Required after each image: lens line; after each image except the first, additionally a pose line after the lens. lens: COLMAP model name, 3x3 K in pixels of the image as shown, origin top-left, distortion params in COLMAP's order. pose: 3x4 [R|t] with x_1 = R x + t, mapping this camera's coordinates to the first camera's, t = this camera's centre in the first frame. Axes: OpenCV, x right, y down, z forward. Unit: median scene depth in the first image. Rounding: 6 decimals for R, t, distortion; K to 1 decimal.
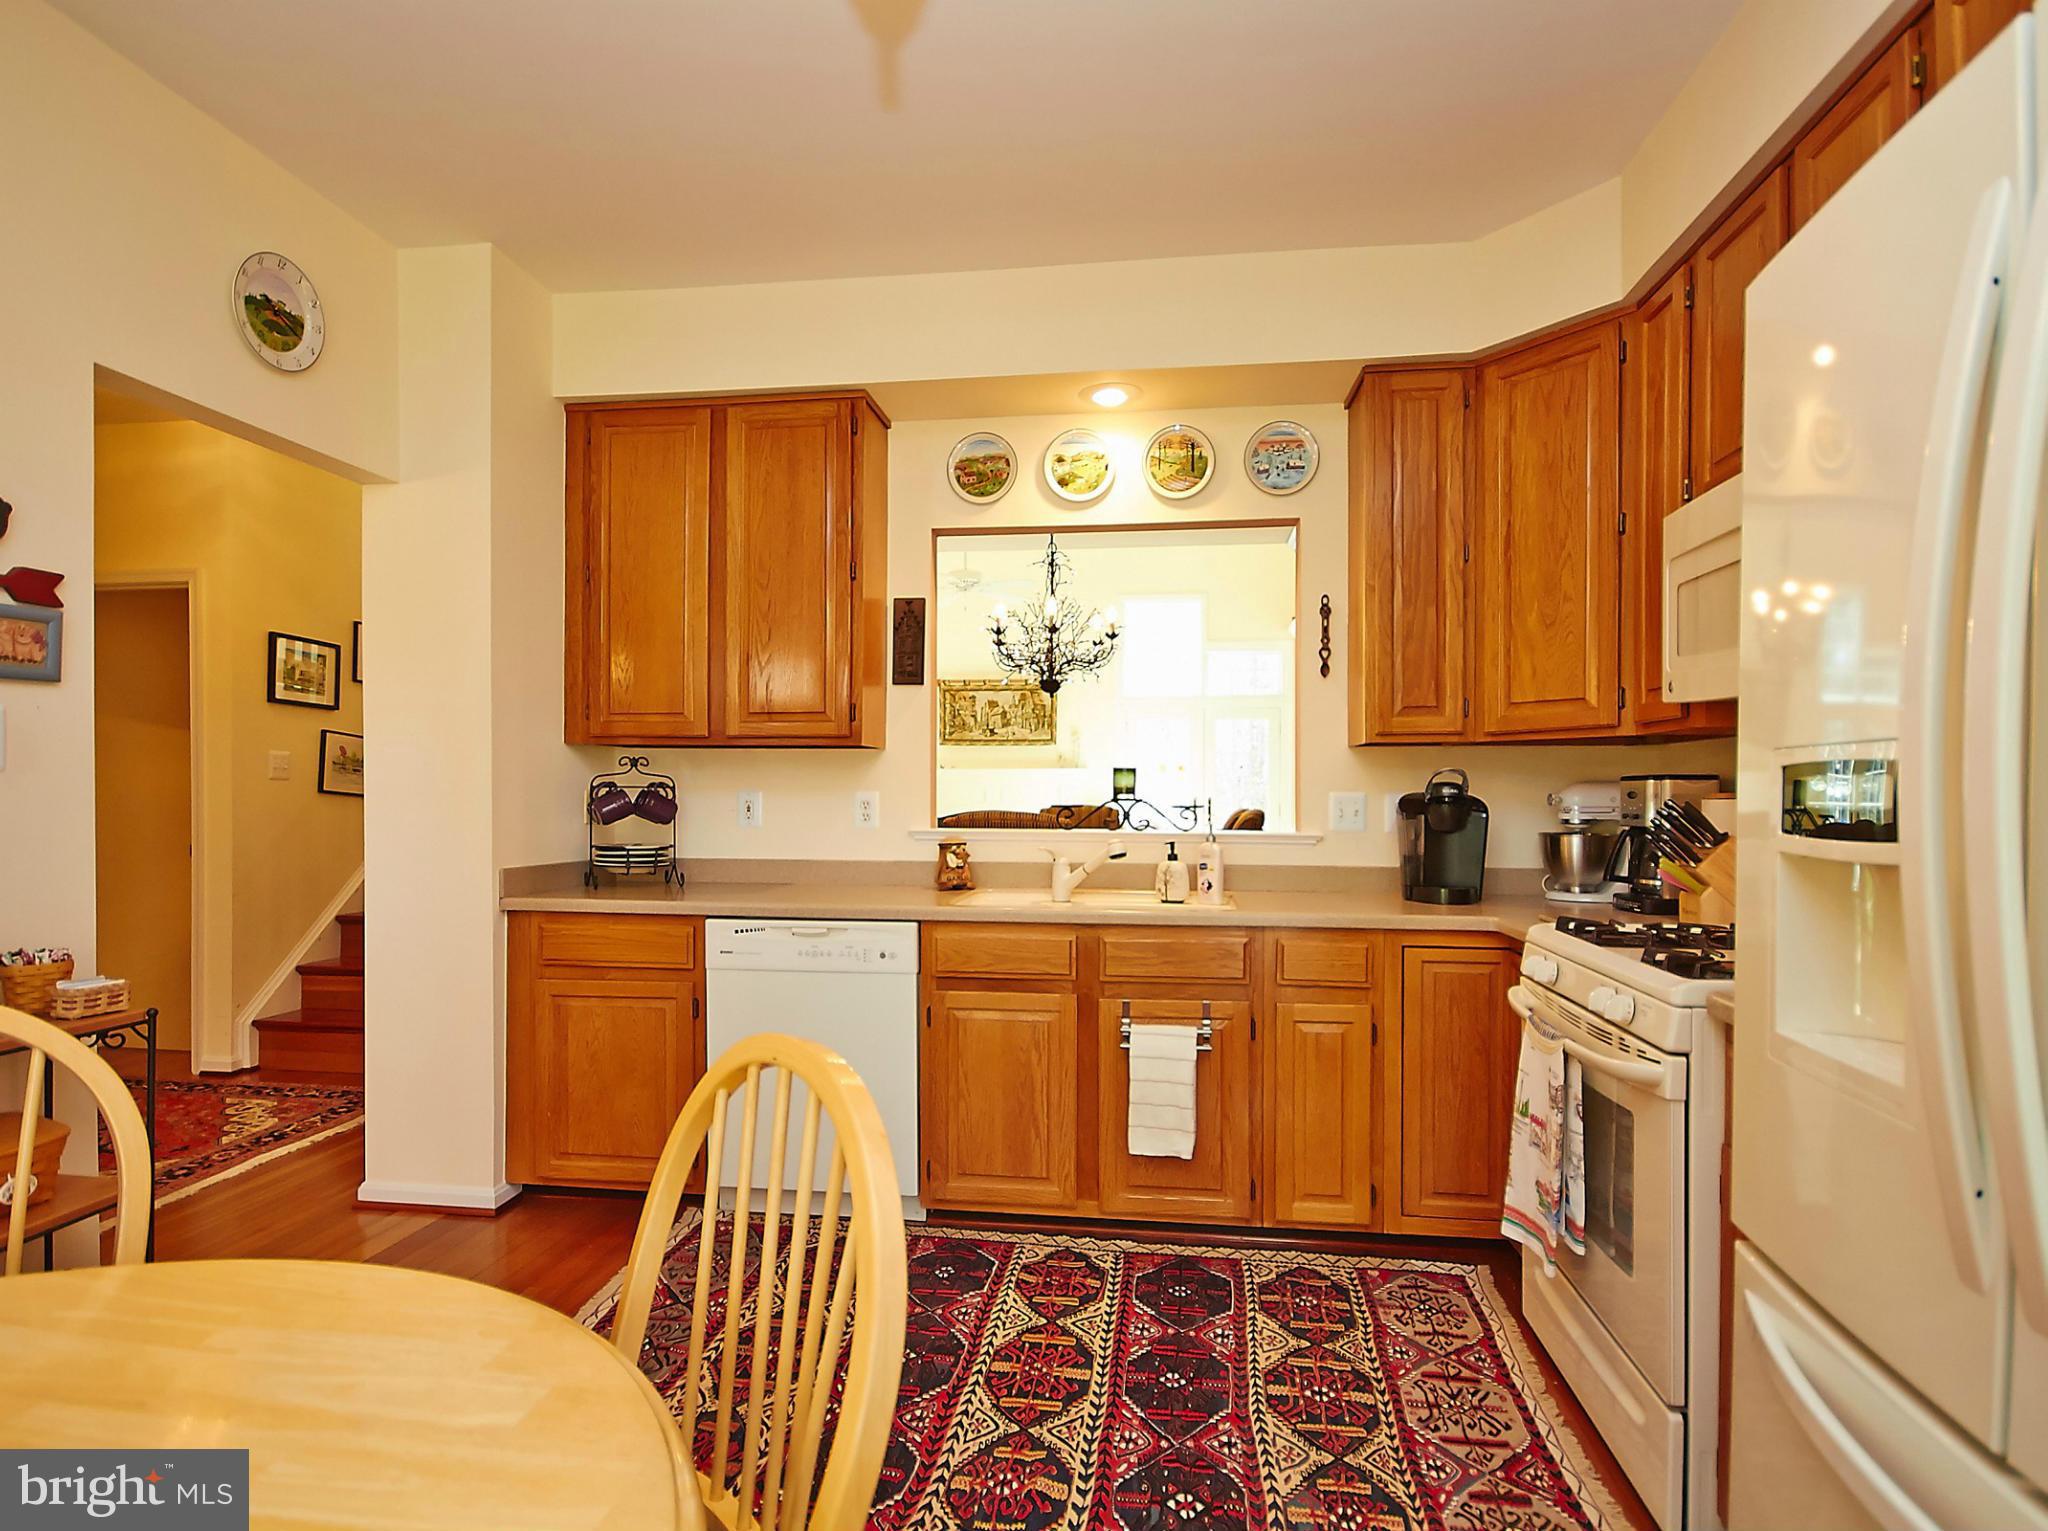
lens RADIAL K [[1065.7, 0, 1027.9], [0, 1065.7, 781.6], [0, 0, 1]] dist [-0.001835, -0.001239]
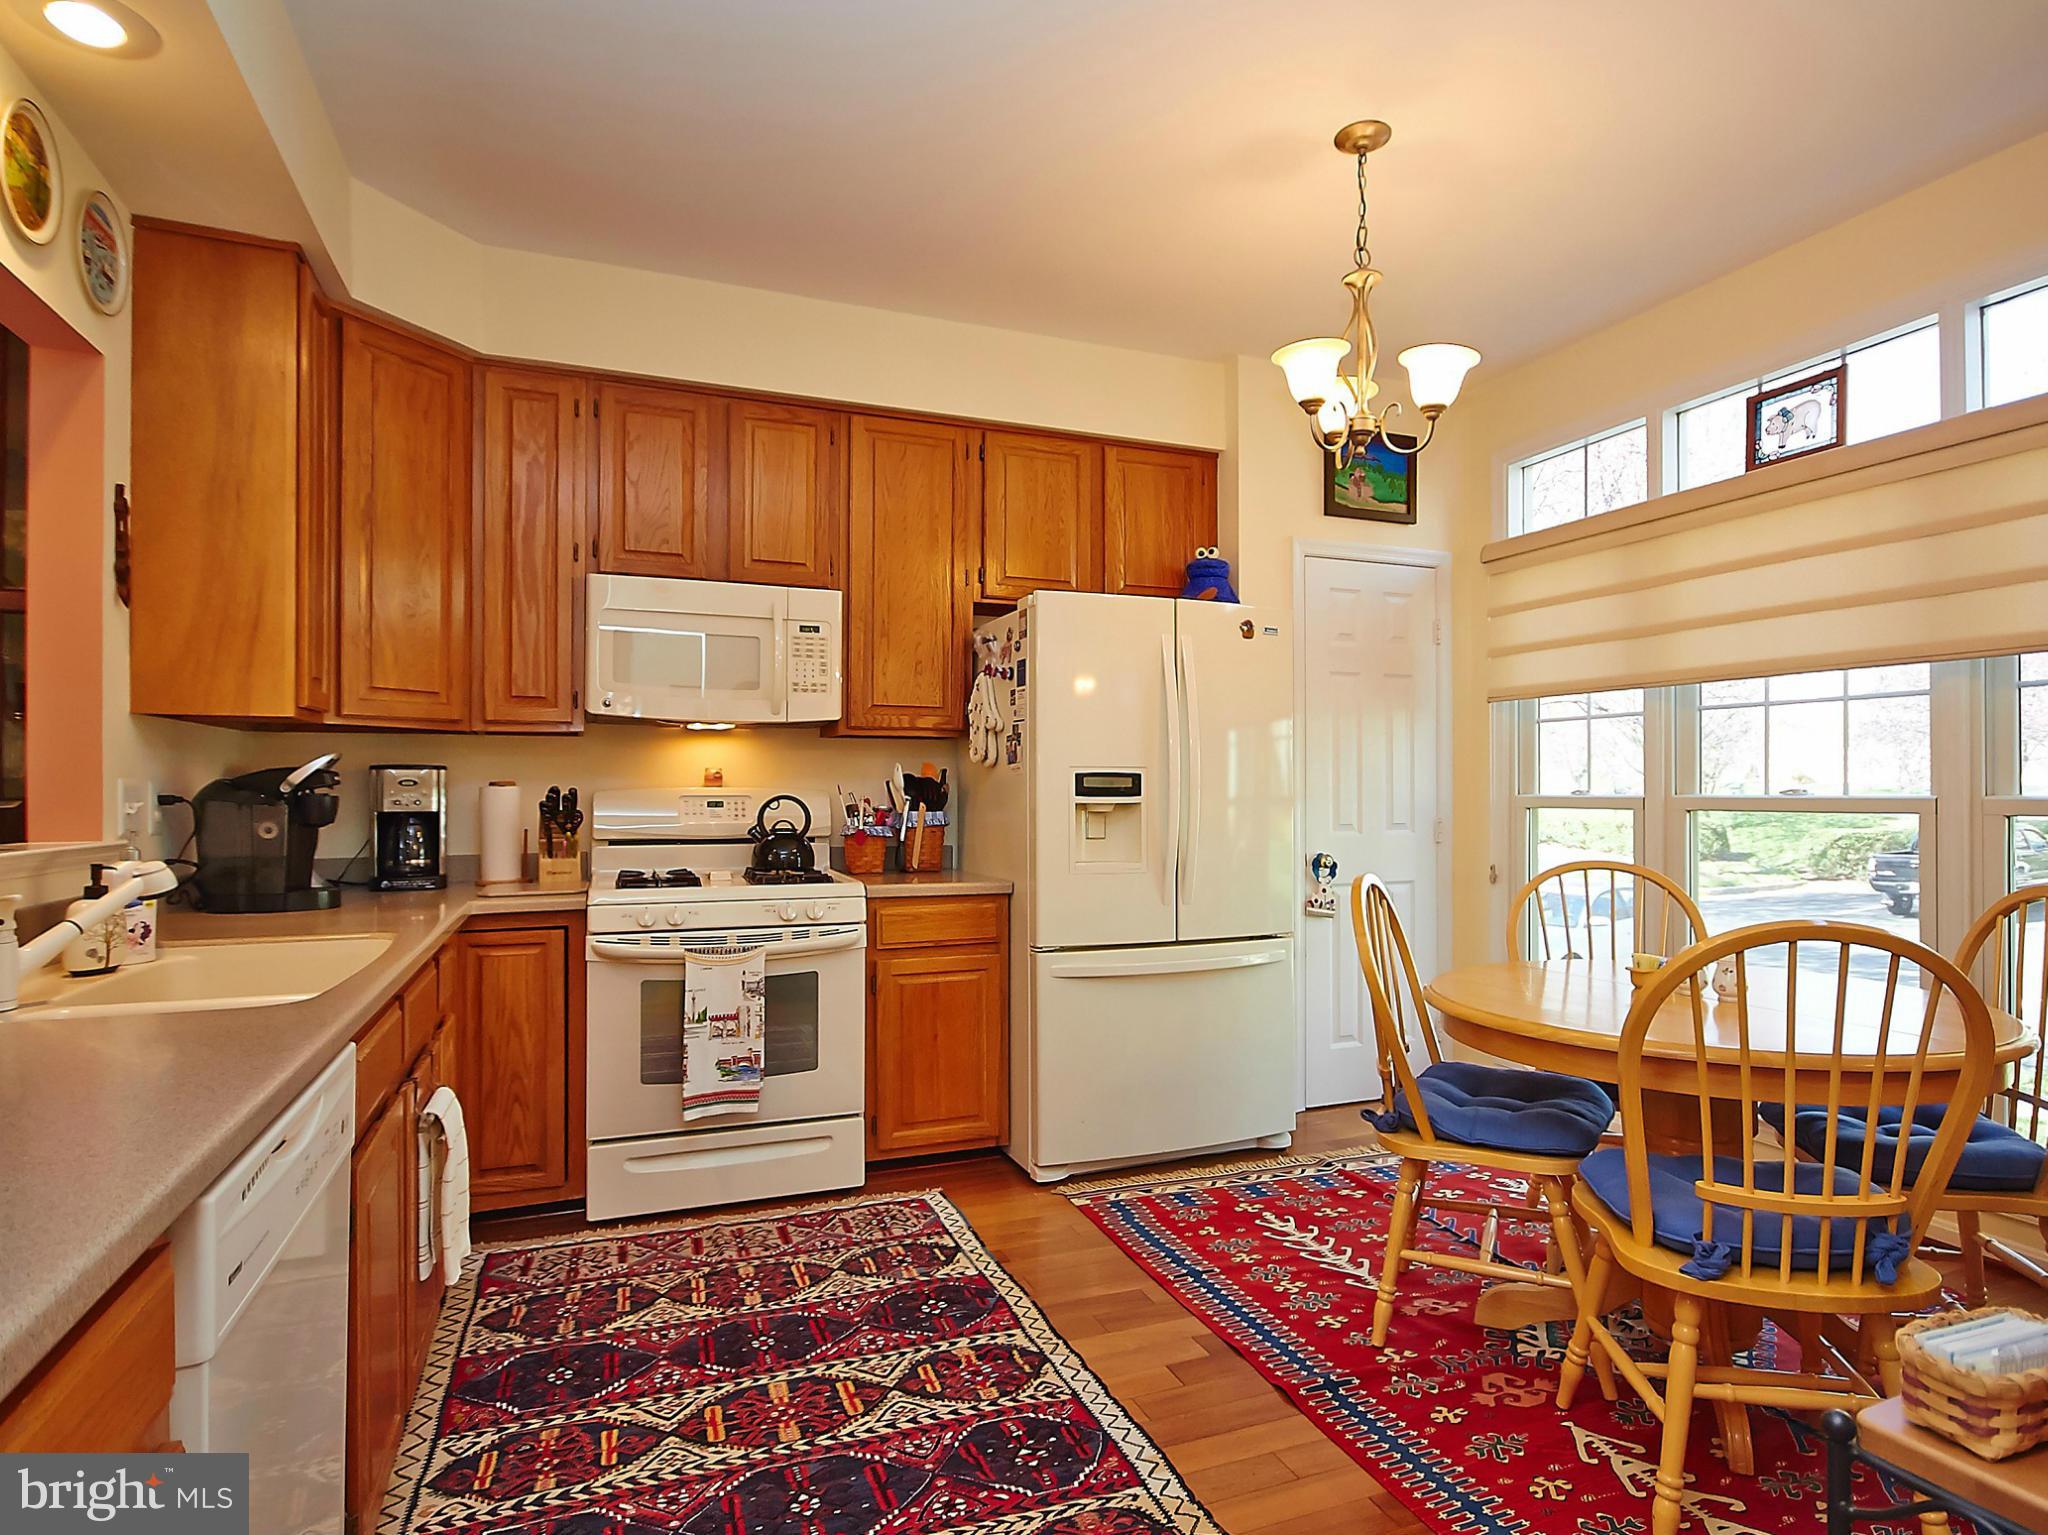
lens RADIAL K [[1065.7, 0, 1027.9], [0, 1065.7, 783.6], [0, 0, 1]] dist [-0.001835, -0.001239]
pose [[-0.479365, 0.001688, 0.877614, -0.922941], [-0.009305, 0.999932, -0.007005, 0.016829], [-0.877566, -0.011524, -0.479317, 1.298608]]
